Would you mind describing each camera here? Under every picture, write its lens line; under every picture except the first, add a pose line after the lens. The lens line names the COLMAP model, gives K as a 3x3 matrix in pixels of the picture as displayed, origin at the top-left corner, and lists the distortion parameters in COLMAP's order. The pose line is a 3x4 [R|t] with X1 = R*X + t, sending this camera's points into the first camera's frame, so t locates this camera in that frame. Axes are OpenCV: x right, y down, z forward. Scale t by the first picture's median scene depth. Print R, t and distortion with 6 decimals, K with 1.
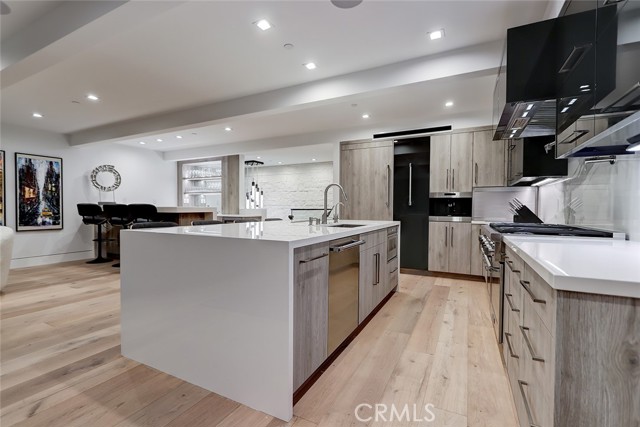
lens RADIAL K [[295.9, 0, 308.9], [0, 295.9, 217.2], [0, 0, 1]] dist [0.000336, -0.001106]
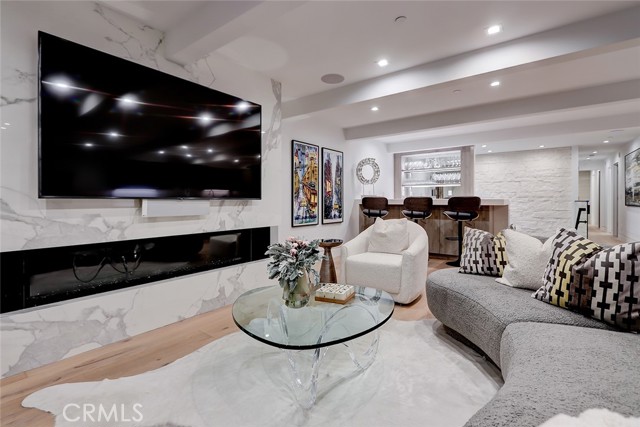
lens RADIAL K [[295.9, 0, 310.2], [0, 295.9, 201.8], [0, 0, 1]] dist [0.000336, -0.001106]
pose [[0.982590, -0.006684, -0.185666, -0.850646], [0.001152, 0.999553, -0.029891, 0.000924], [0.185783, 0.029157, 0.982158, -0.022598]]
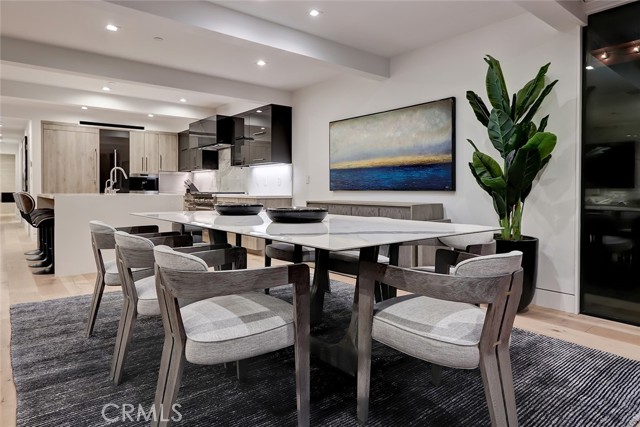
lens RADIAL K [[384.9, 0, 320.7], [0, 384.9, 196.9], [0, 0, 1]] dist [-0.005585, 0.001628]
pose [[0.388636, -0.018349, 0.921209, -0.790010], [0.028650, 0.999559, 0.007823, 0.031762], [-0.920946, 0.023352, 0.388990, -0.432371]]
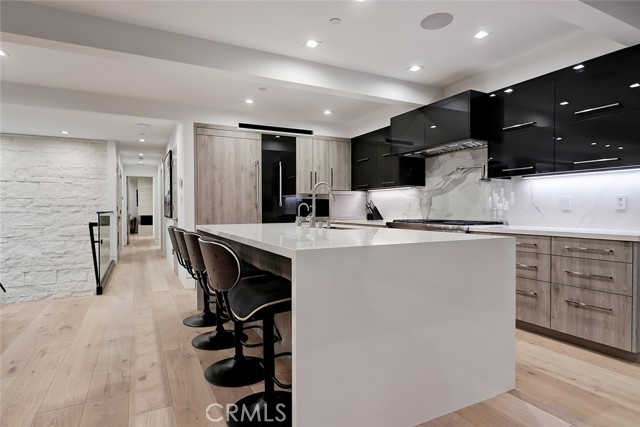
lens RADIAL K [[349.8, 0, 323.8], [0, 349.8, 216.1], [0, 0, 1]] dist [-0.002688, 0.000677]
pose [[0.566329, -0.022142, 0.823882, -0.470985], [0.032506, 0.999461, 0.004516, -0.008410], [-0.823538, 0.024223, 0.566743, 0.235034]]
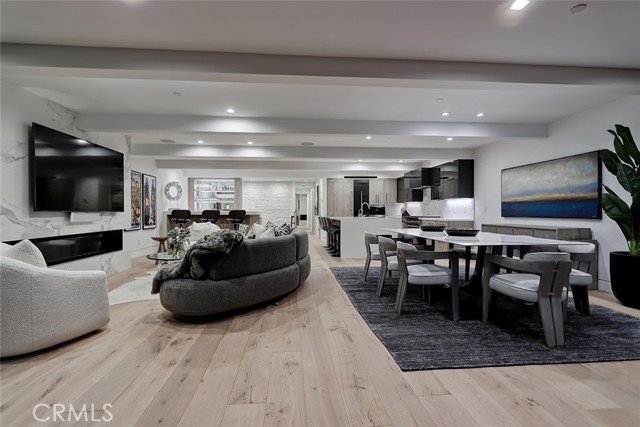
lens RADIAL K [[295.9, 0, 313.5], [0, 295.9, 214.7], [0, 0, 1]] dist [0.000336, -0.001106]
pose [[0.850094, -0.010958, 0.526517, -1.055458], [0.021924, 0.999653, -0.014593, 0.016384], [-0.526174, 0.023948, 0.850040, -0.646182]]
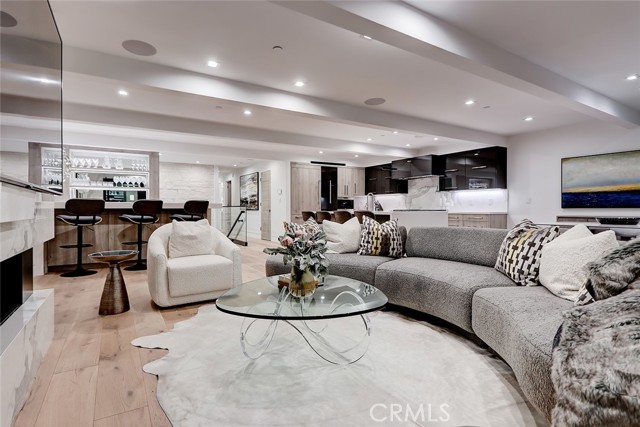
lens RADIAL K [[319.4, 0, 286.2], [0, 319.4, 210.3], [0, 0, 1]] dist [-0.005224, -0.001641]
pose [[0.555178, -0.008363, 0.831689, -1.334766], [0.029926, 0.999503, -0.009927, 0.011263], [-0.831193, 0.030400, 0.555152, 0.130784]]
